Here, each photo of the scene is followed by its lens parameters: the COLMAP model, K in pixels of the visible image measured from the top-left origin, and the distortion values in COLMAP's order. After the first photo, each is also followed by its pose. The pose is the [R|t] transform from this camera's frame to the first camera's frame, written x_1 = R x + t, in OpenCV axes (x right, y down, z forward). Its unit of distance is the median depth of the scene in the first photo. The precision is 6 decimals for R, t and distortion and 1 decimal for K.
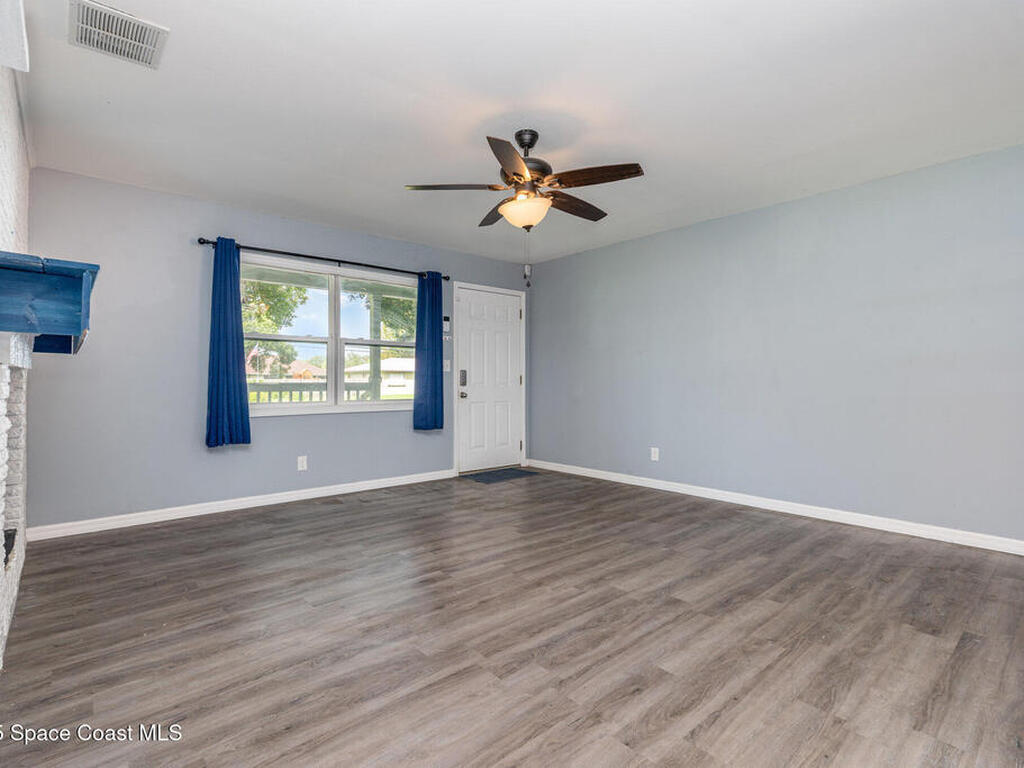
lens RADIAL K [[512.4, 0, 515.7], [0, 512.4, 383.4], [0, 0, 1]] dist [0.000439, -0.000644]
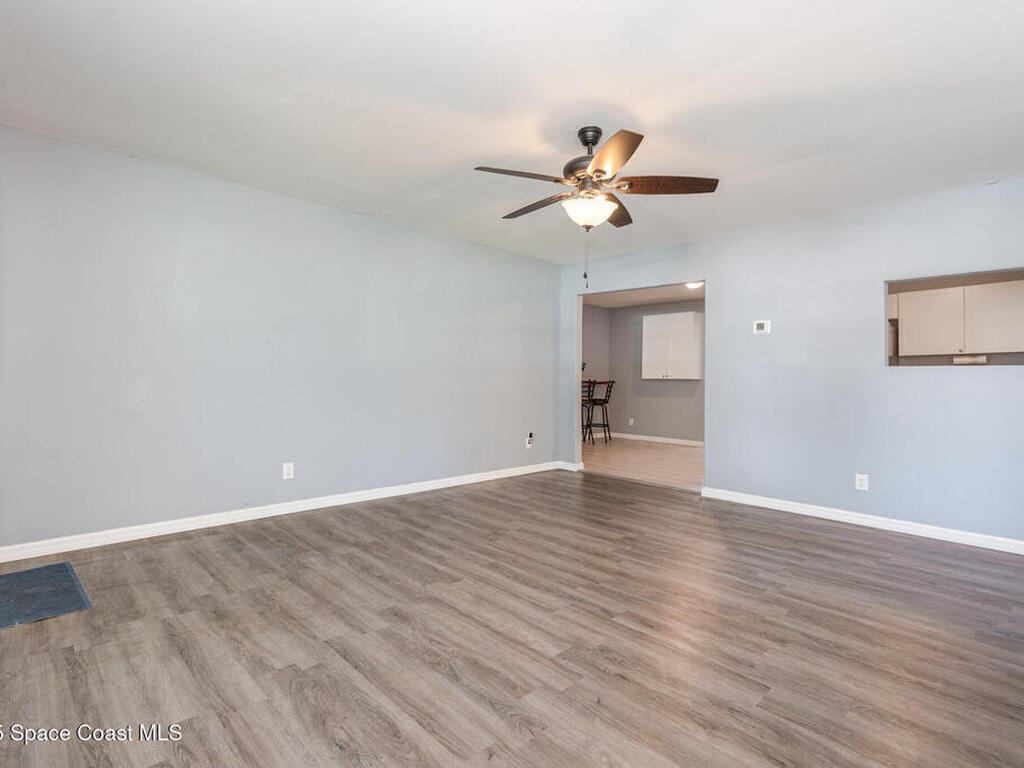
lens RADIAL K [[512.4, 0, 515.7], [0, 512.4, 383.4], [0, 0, 1]] dist [0.000439, -0.000644]
pose [[-0.047980, -0.006665, 0.998826, -1.009119], [-0.009397, 0.999937, 0.006221, -0.012925], [-0.998804, -0.009087, -0.048039, 1.266927]]
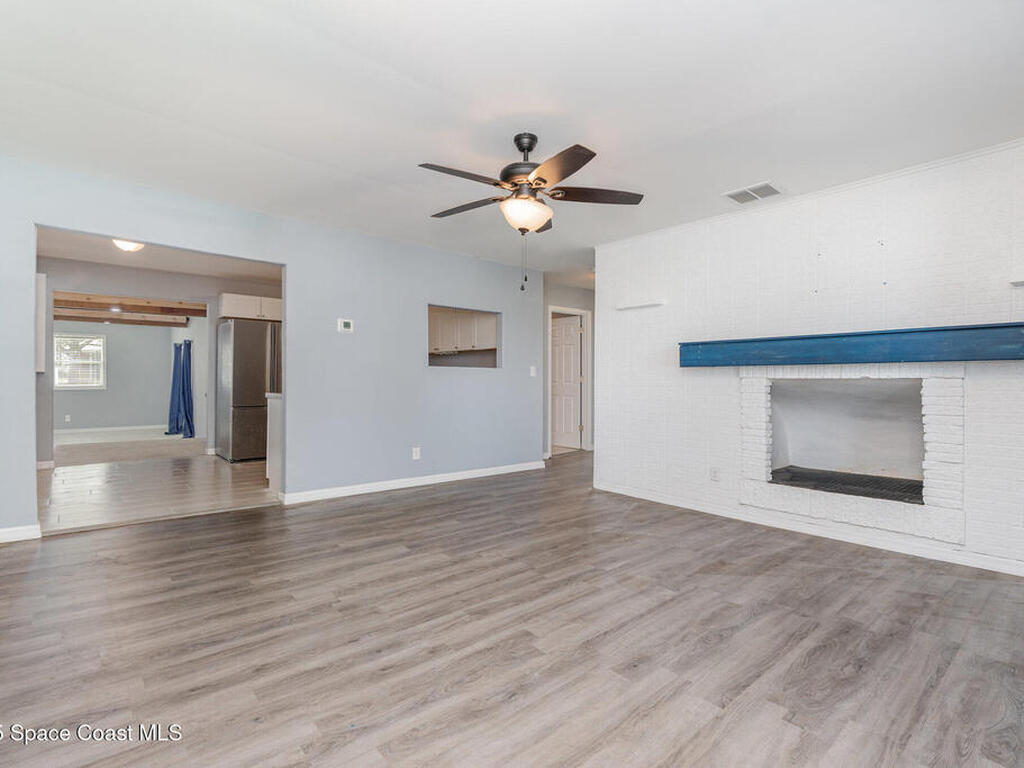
lens RADIAL K [[512.4, 0, 515.7], [0, 512.4, 383.4], [0, 0, 1]] dist [0.000439, -0.000644]
pose [[-0.999950, -0.008632, 0.005073, 0.033419], [-0.008581, 0.999912, 0.010070, -0.018567], [-0.005160, 0.010026, -0.999936, 2.145020]]
